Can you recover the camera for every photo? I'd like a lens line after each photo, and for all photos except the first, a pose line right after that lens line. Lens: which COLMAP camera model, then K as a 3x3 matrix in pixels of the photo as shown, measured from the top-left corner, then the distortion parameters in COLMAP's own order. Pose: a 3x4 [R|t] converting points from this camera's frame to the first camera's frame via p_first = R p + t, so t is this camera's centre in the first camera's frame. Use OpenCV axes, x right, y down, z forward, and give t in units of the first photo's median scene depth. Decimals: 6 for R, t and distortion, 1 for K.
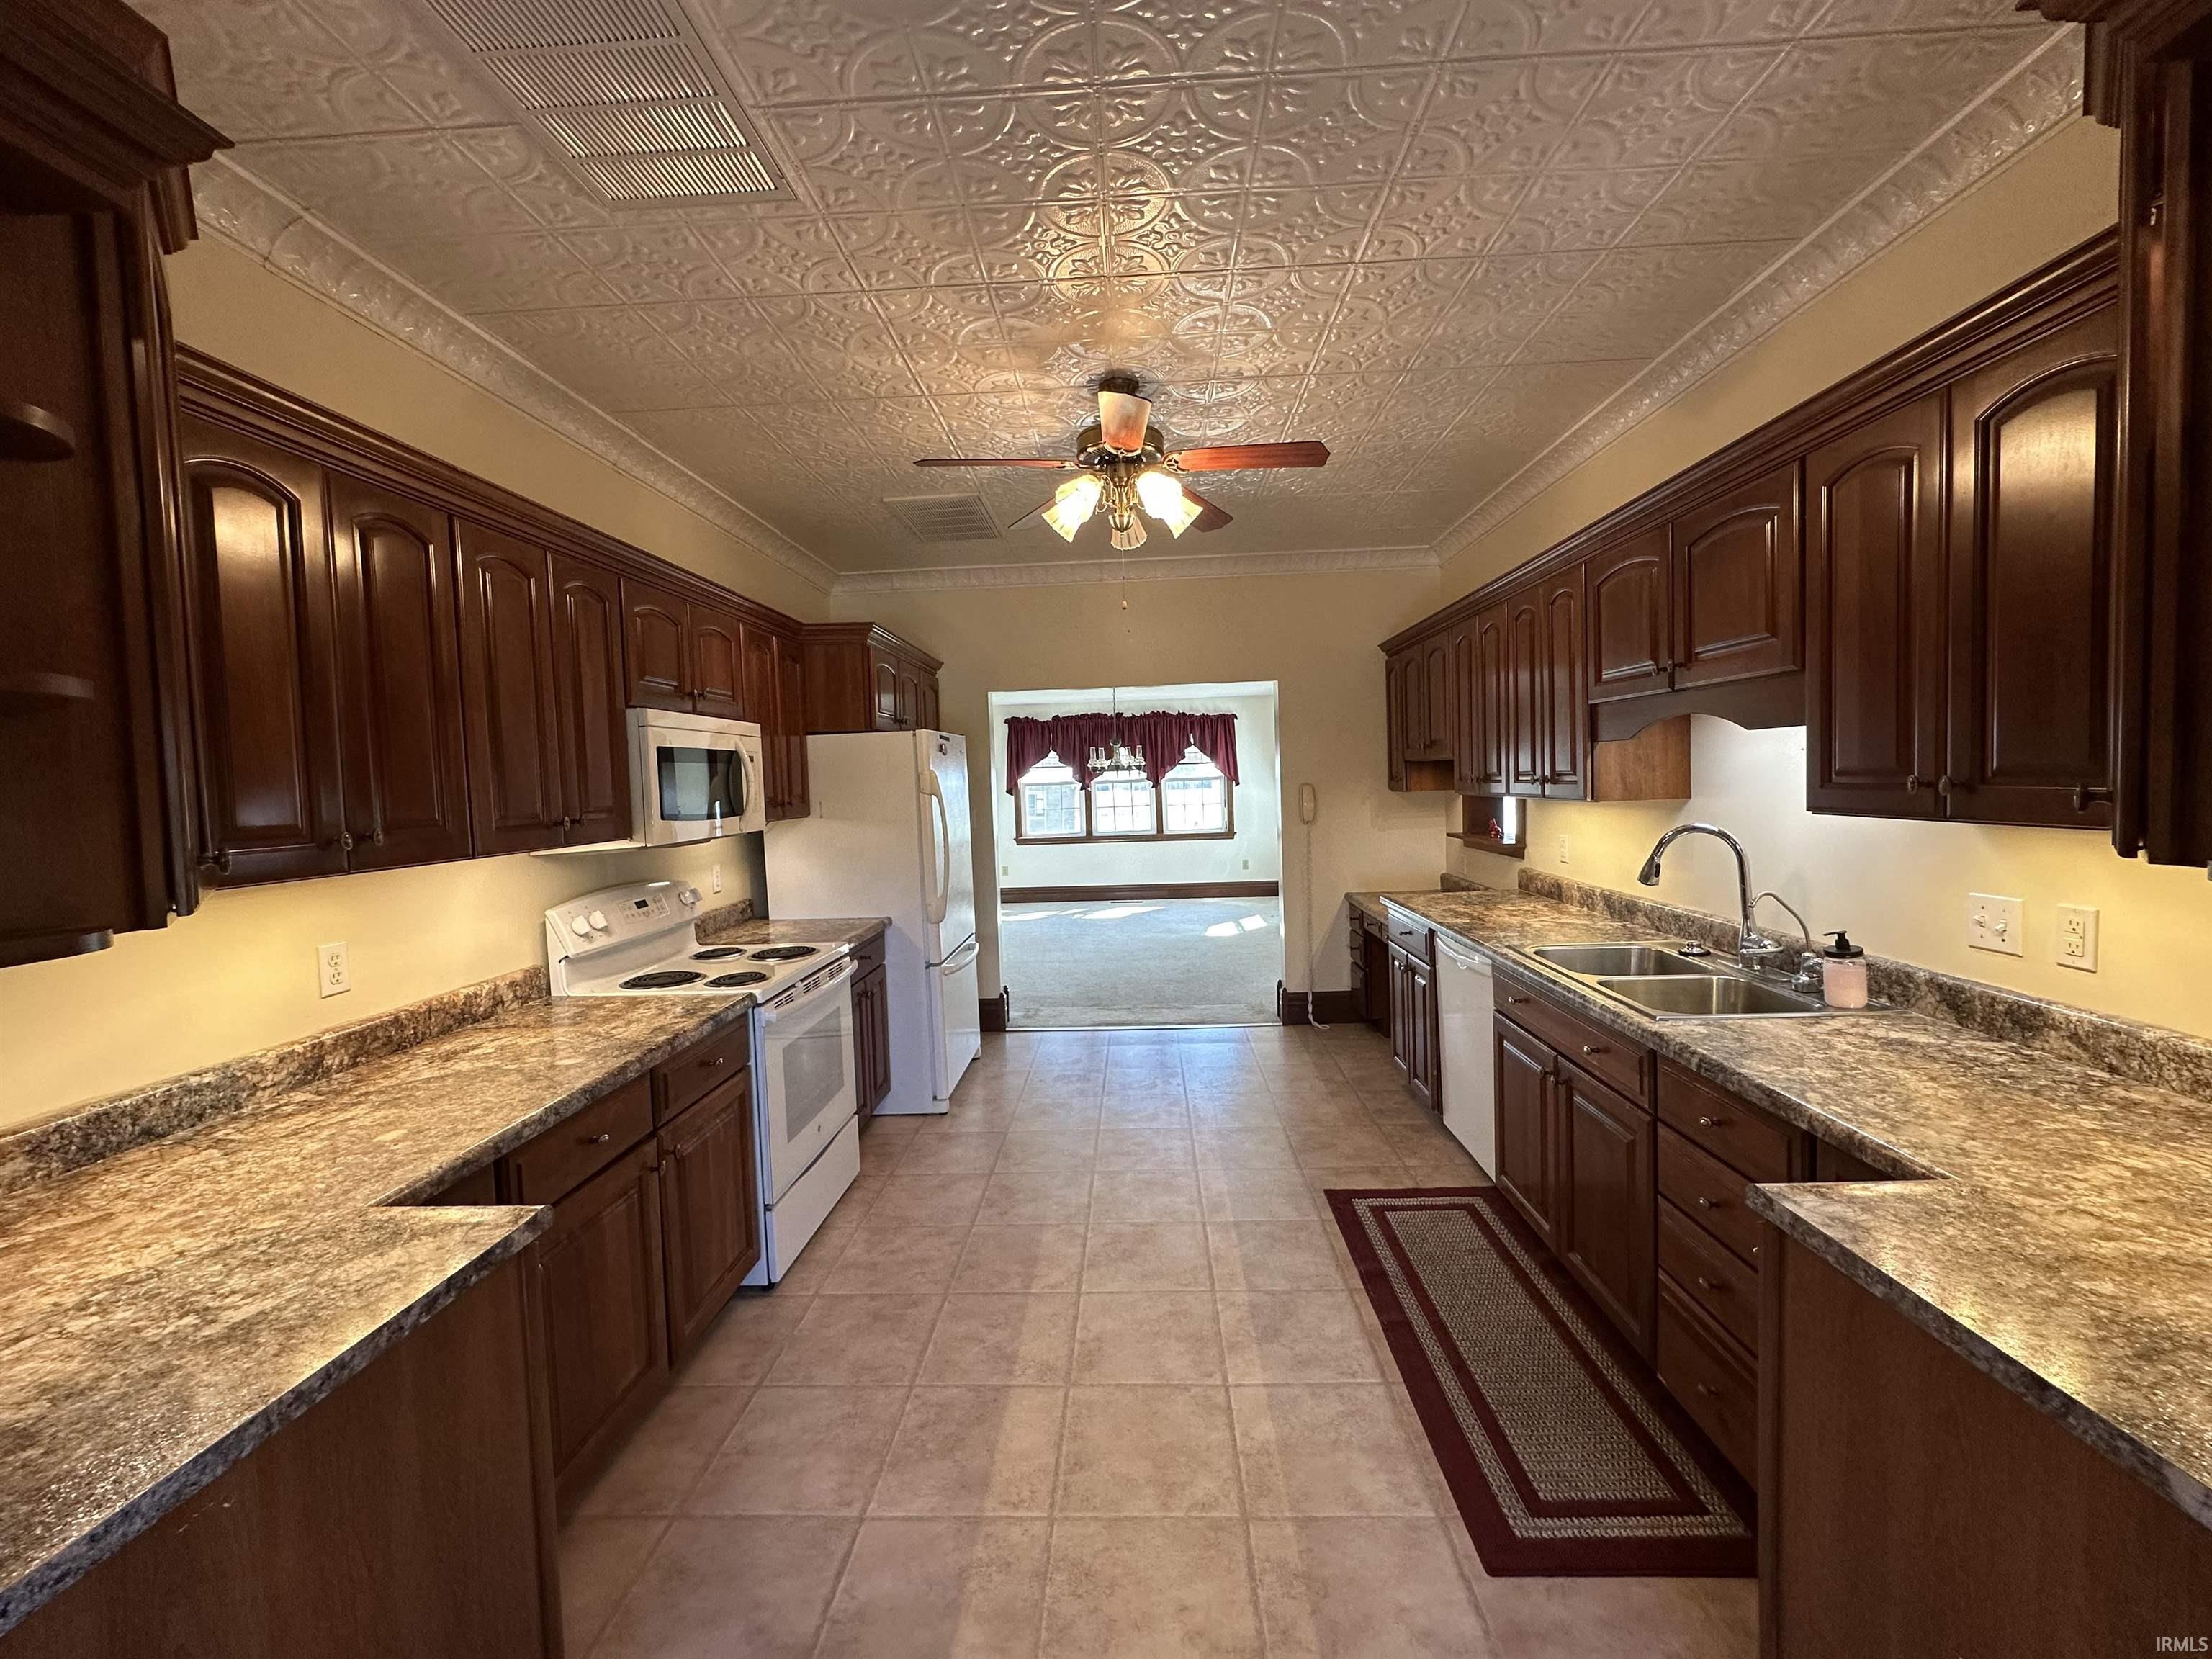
lens RADIAL K [[883.7, 0, 1099.7], [0, 883.7, 820.6], [0, 0, 1]] dist [-0.000963, 0.000210]
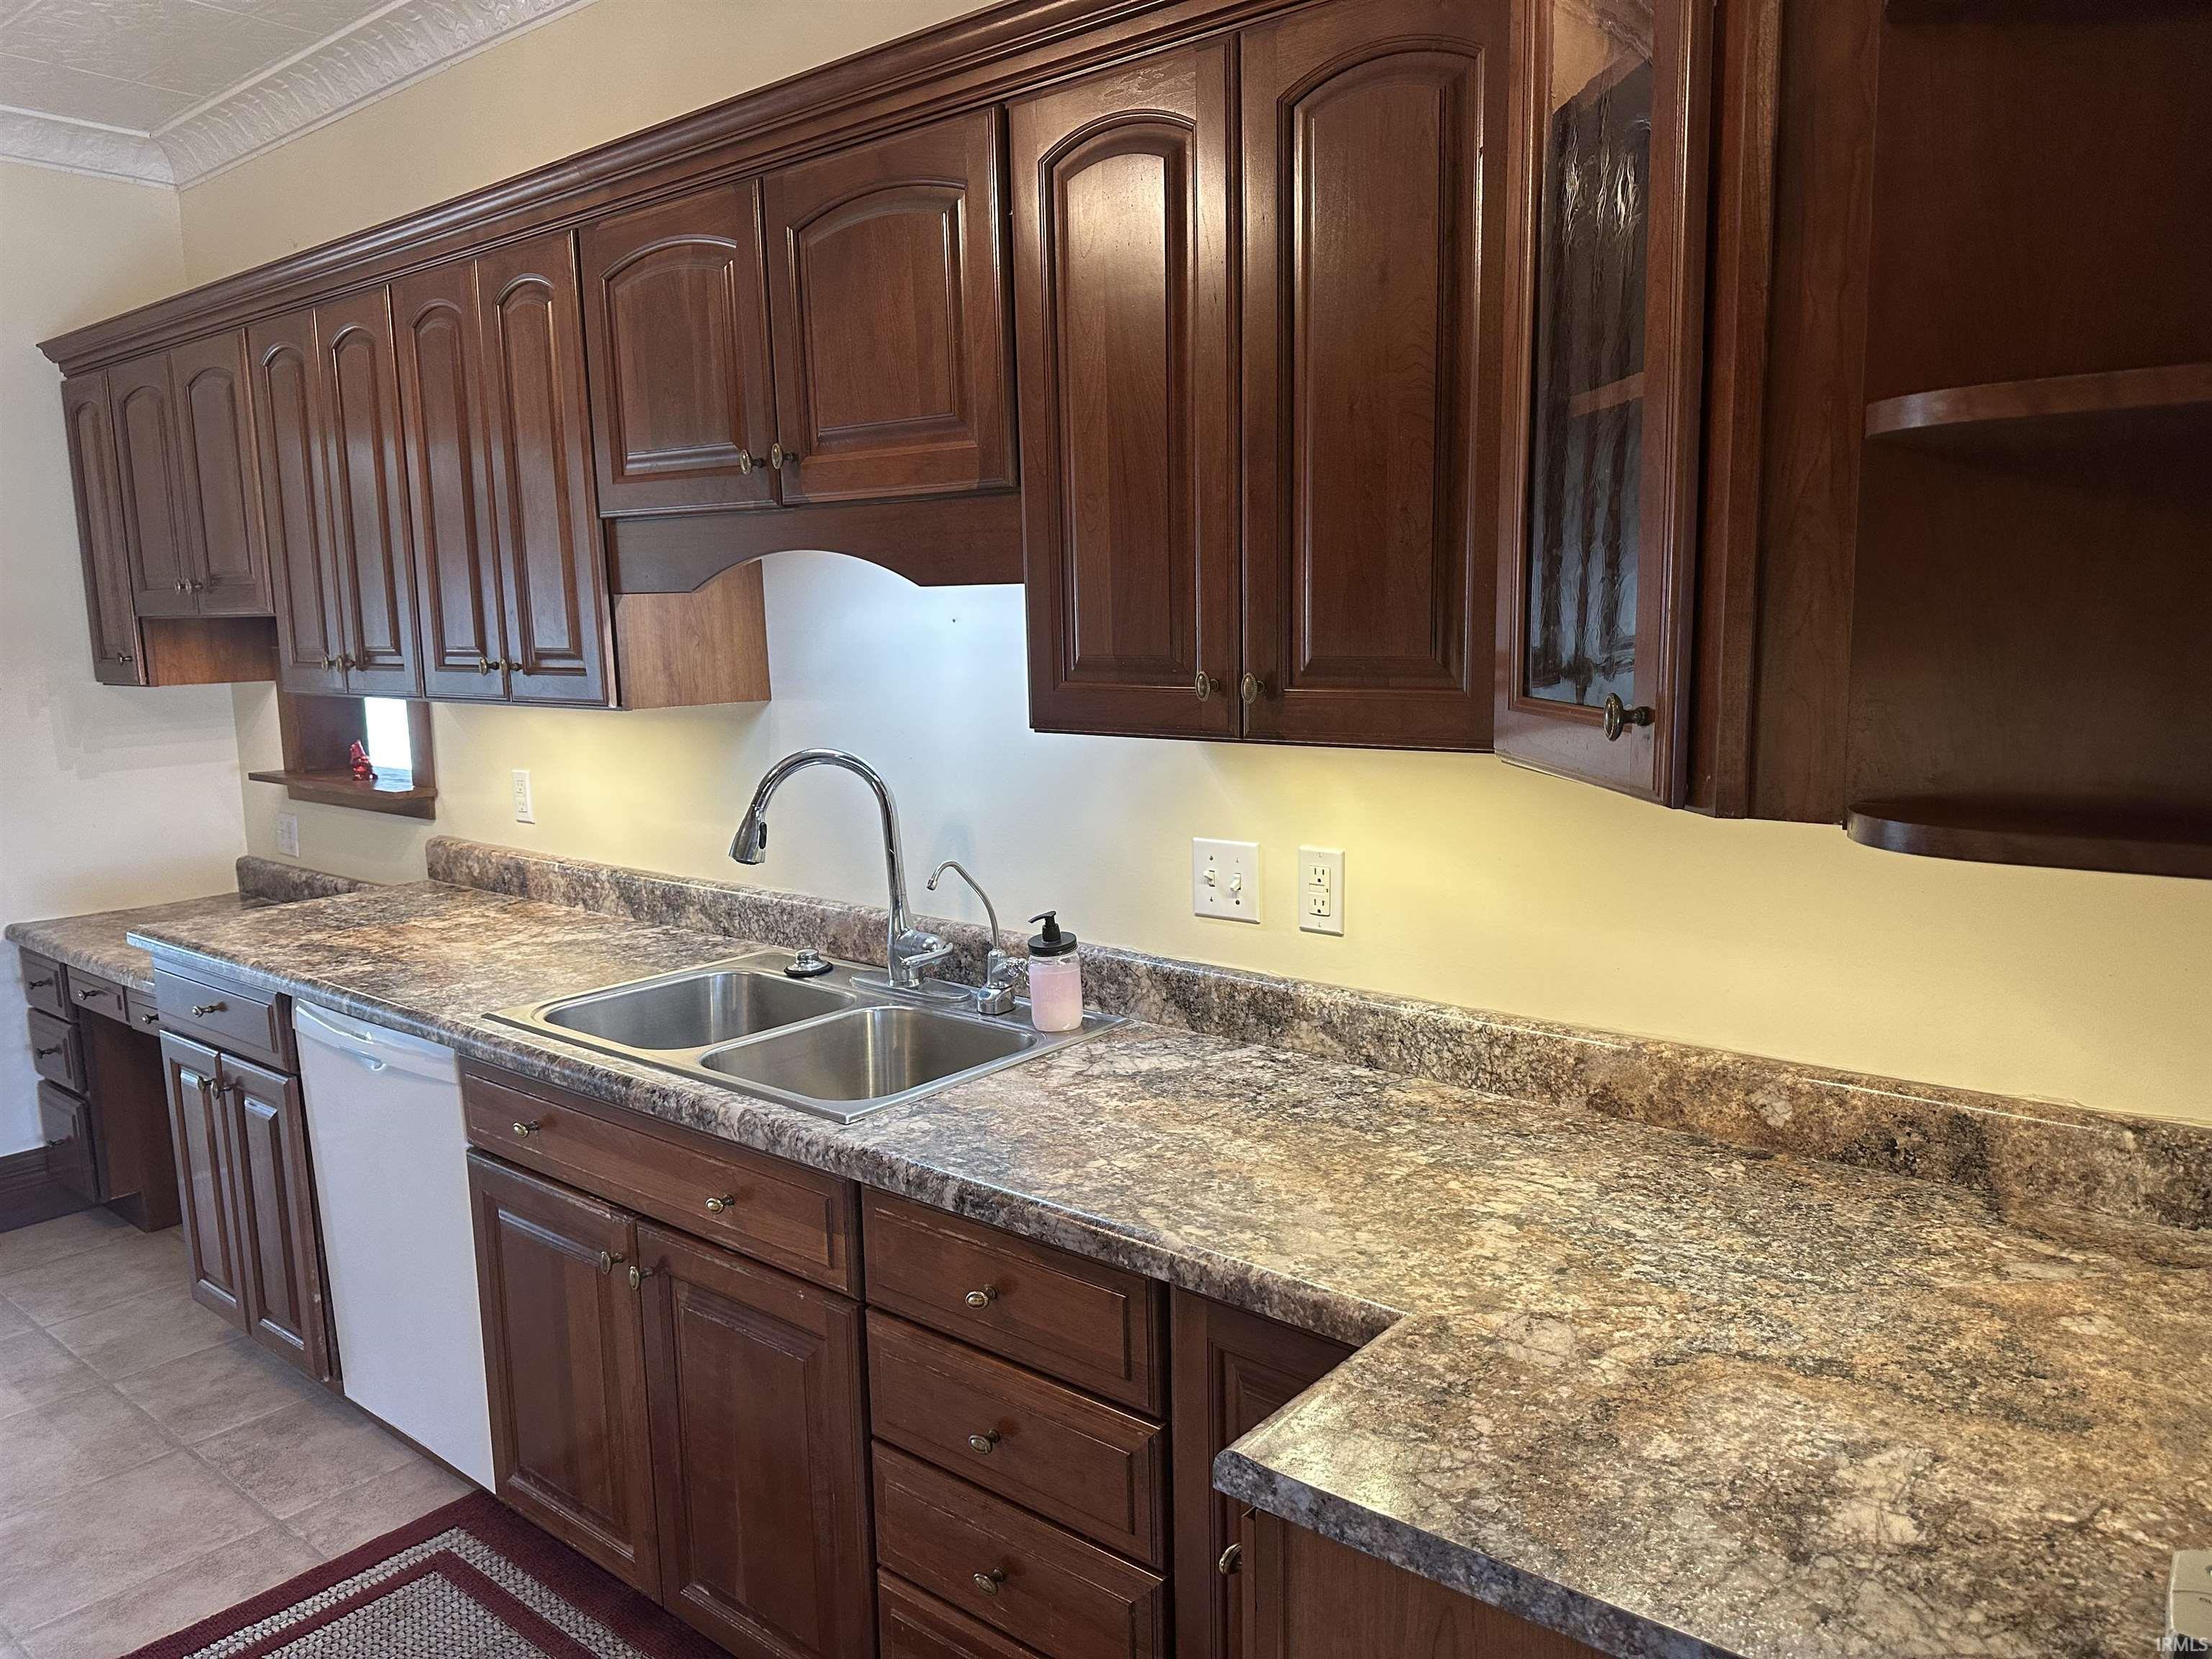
lens RADIAL K [[1547.7, 0, 1108.2], [0, 1547.7, 836.9], [0, 0, 1]] dist [0.058161, -0.064723]
pose [[0.595816, -0.094574, 0.797534, -0.006825], [0.035960, 0.995188, 0.091147, -0.014909], [-0.802316, -0.025628, 0.596349, 0.162343]]
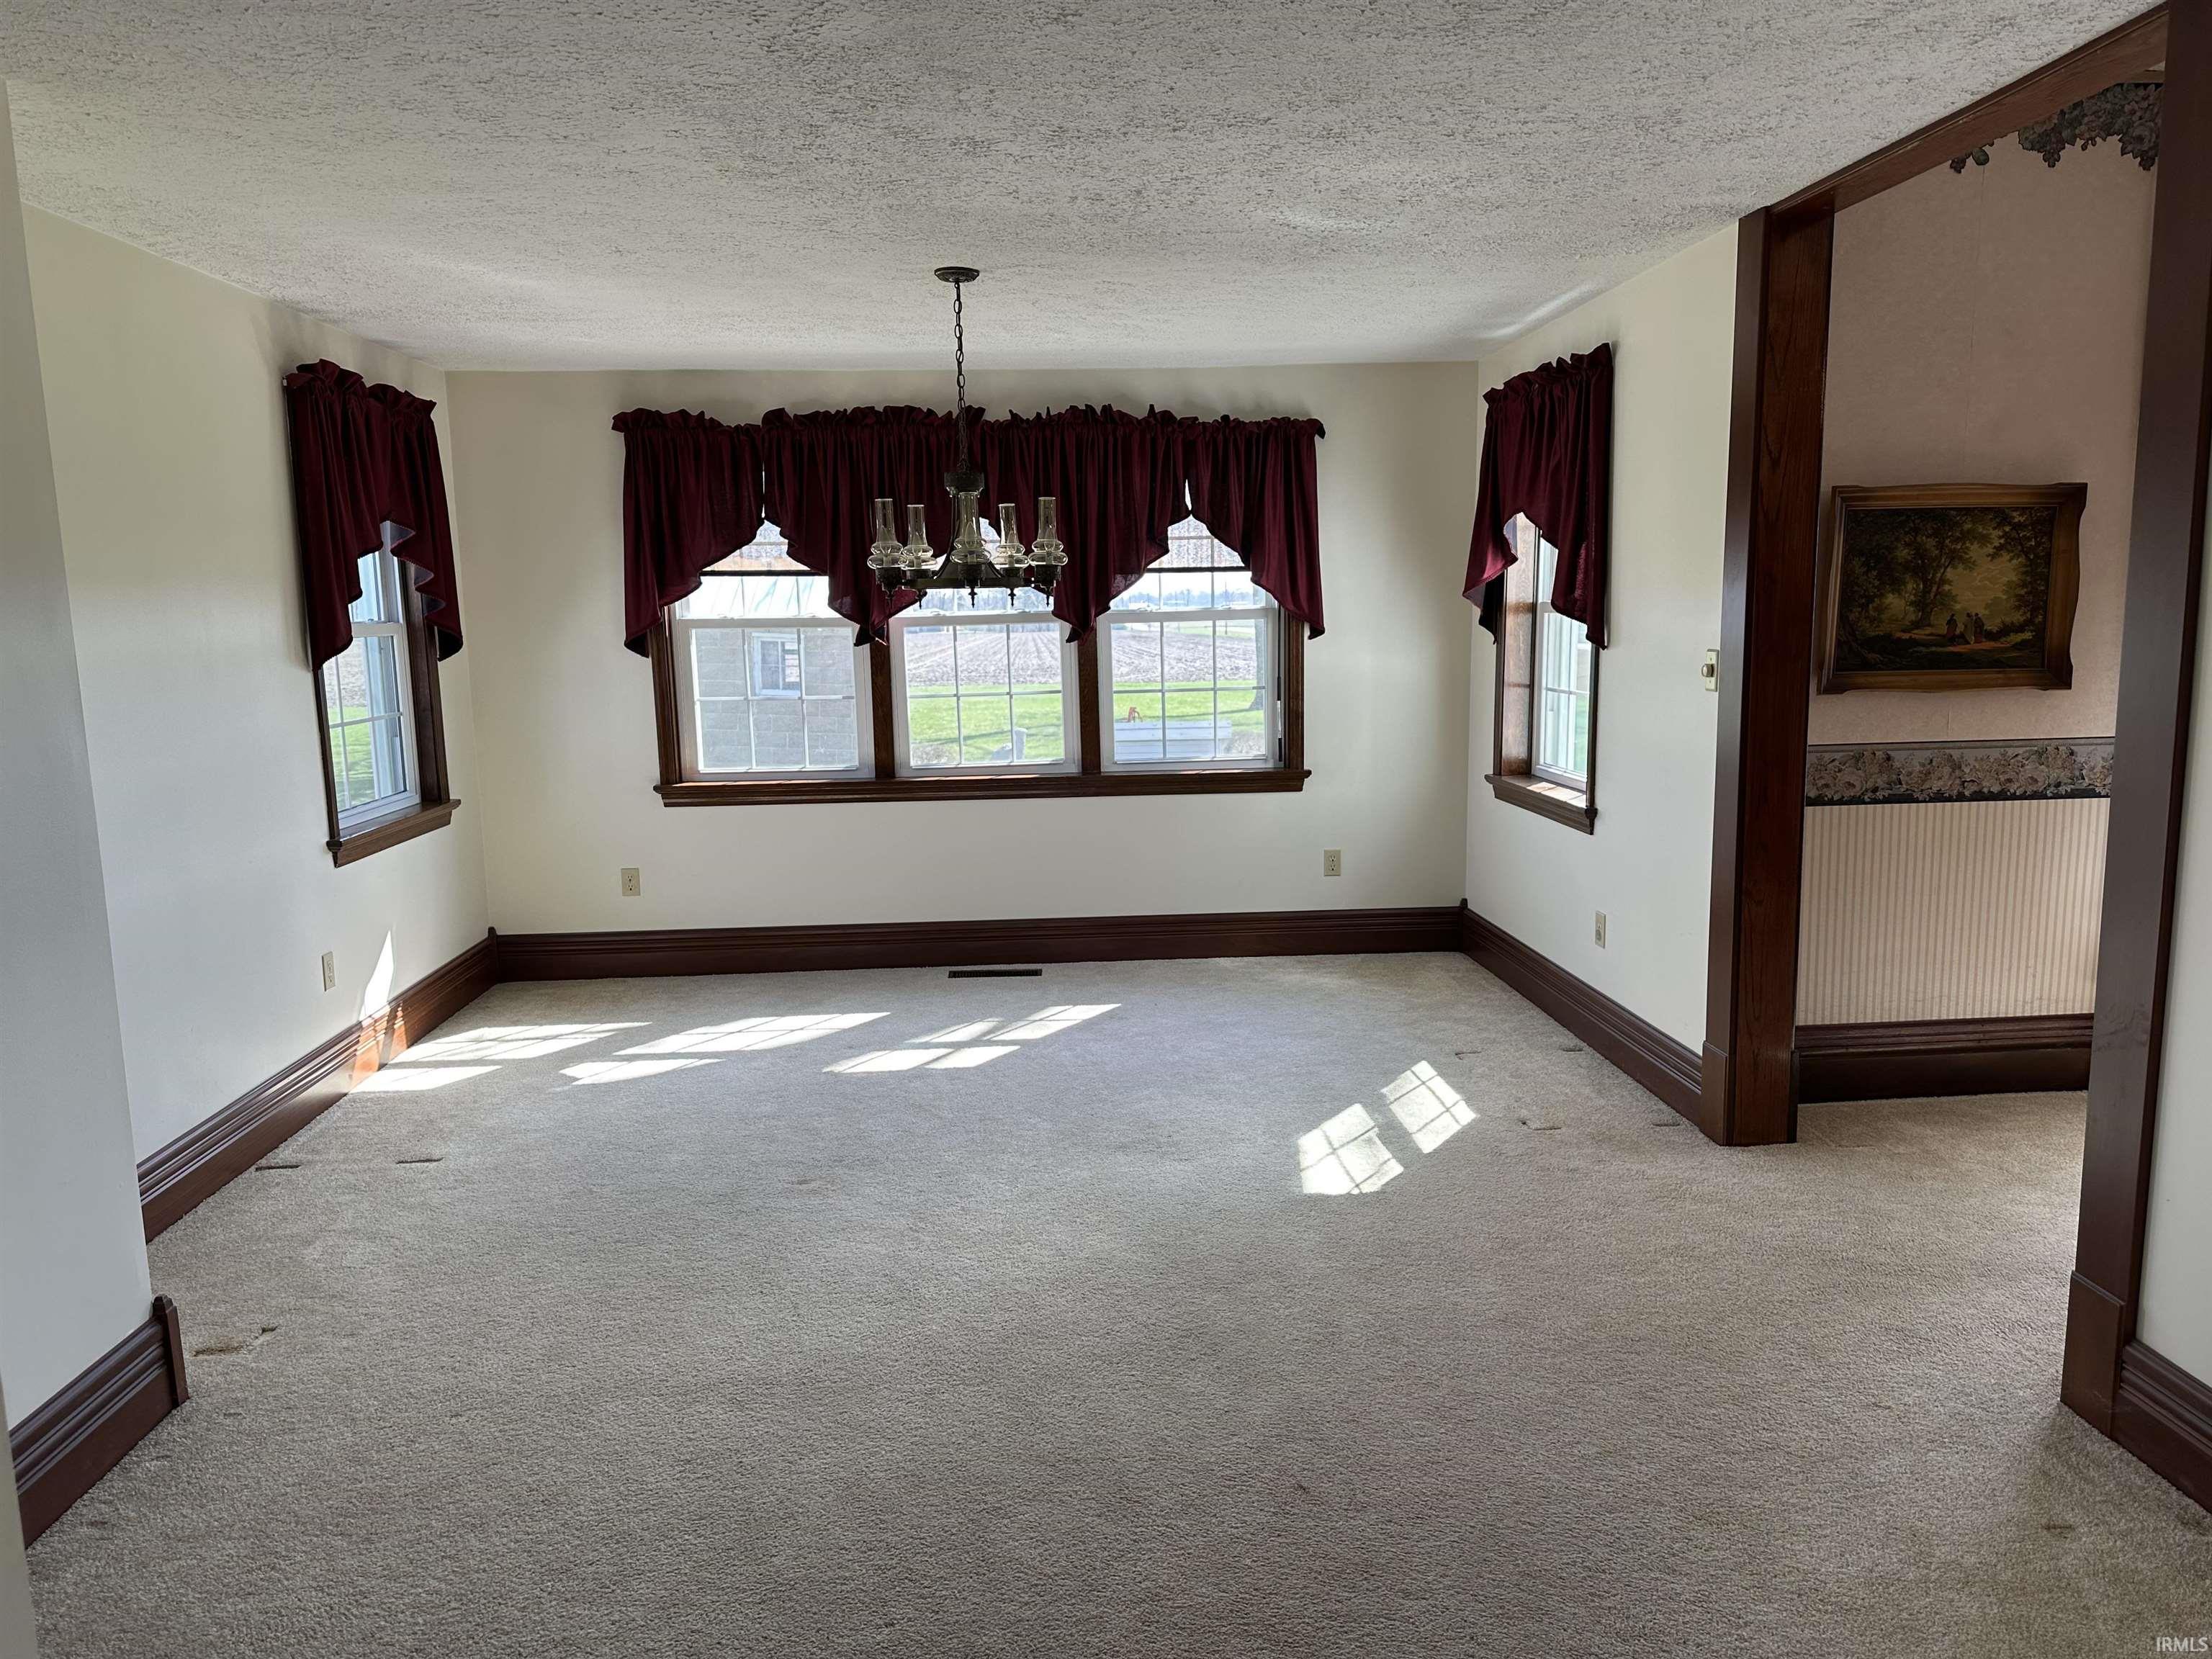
lens RADIAL K [[1547.7, 0, 1121.4], [0, 1547.7, 839.7], [0, 0, 1]] dist [0.058161, -0.064723]
pose [[0.992328, -0.001328, 0.123627, 0.006091], [-0.011010, 0.995021, 0.099059, -0.025016], [-0.123143, -0.099660, 0.987372, 0.503305]]
